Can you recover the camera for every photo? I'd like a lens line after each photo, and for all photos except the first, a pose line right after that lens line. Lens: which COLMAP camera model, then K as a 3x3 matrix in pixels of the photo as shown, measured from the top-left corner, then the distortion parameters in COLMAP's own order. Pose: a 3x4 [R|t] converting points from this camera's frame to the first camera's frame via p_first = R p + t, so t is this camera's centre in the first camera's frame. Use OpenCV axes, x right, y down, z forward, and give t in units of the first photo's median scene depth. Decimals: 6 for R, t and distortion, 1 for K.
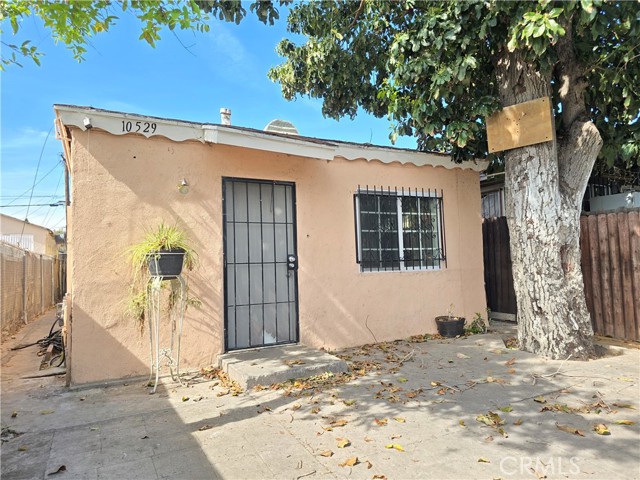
lens RADIAL K [[436.7, 0, 321.2], [0, 436.7, 238.9], [0, 0, 1]] dist [0.028848, -0.018841]
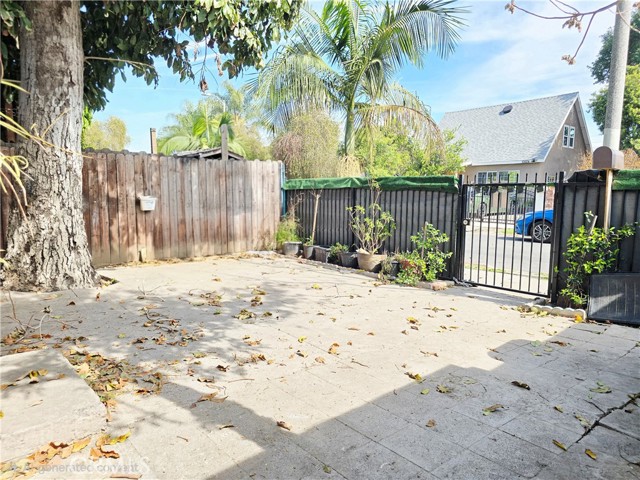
lens RADIAL K [[436.7, 0, 320.1], [0, 436.7, 243.5], [0, 0, 1]] dist [0.028848, -0.018841]
pose [[-0.236423, -0.093512, 0.967140, -0.802159], [-0.052677, 0.995128, 0.083341, 0.064944], [-0.970221, -0.031243, -0.240197, 0.961878]]
